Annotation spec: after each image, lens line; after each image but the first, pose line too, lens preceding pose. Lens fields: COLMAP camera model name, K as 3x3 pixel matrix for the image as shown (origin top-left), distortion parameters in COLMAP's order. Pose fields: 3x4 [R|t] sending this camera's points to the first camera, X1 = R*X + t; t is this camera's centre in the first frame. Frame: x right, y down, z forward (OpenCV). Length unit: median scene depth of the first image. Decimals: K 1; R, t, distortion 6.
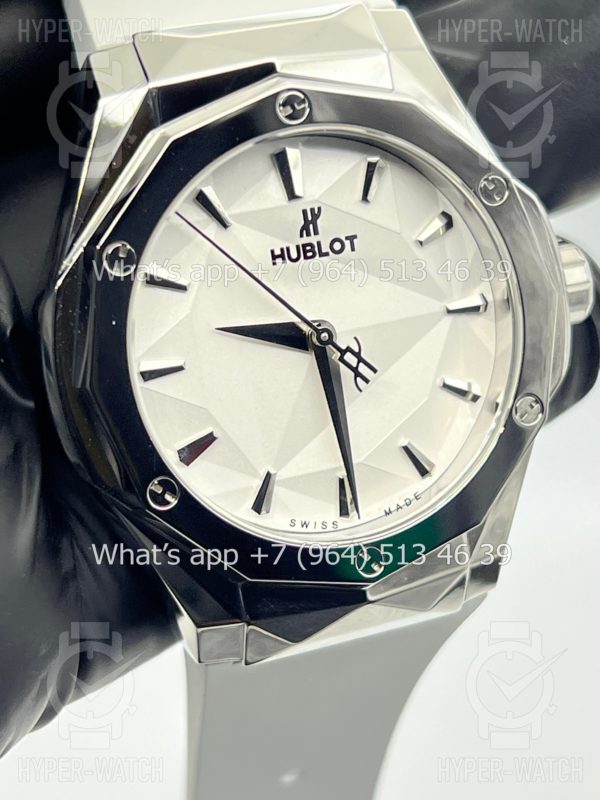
lens RADIAL K [[1971.8, 0, 304.2], [0, 1971.8, 398.4], [0, 0, 1]] dist [0.182915, 0.000000]
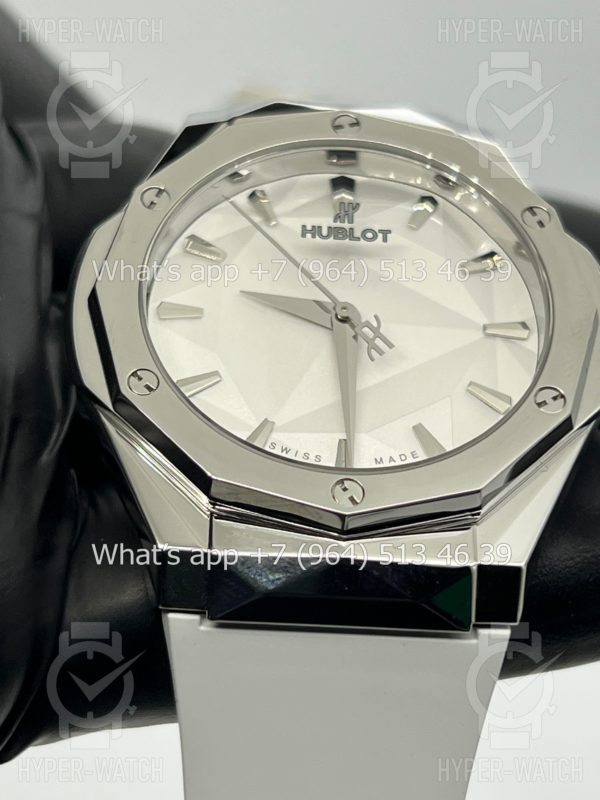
lens RADIAL K [[1971.8, 0, 299.4], [0, 1971.8, 401.5], [0, 0, 1]] dist [0.182915, 0.000000]
pose [[0.949181, 0.005563, -0.314681, 0.307468], [-0.202259, 0.776828, -0.596347, 0.614329], [0.241136, 0.629688, 0.738476, 0.279661]]
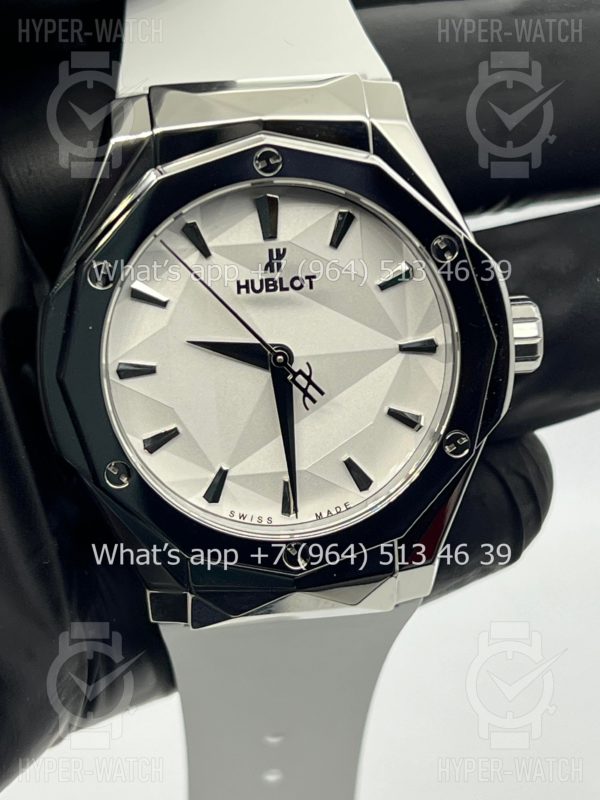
lens RADIAL K [[1971.8, 0, 294.9], [0, 1971.8, 400.3], [0, 0, 1]] dist [0.182915, 0.000000]
pose [[0.969558, 0.124652, -0.210757, 0.268019], [-0.120418, 0.992179, 0.032857, -0.046676], [0.213204, -0.006478, 0.976986, -0.135310]]
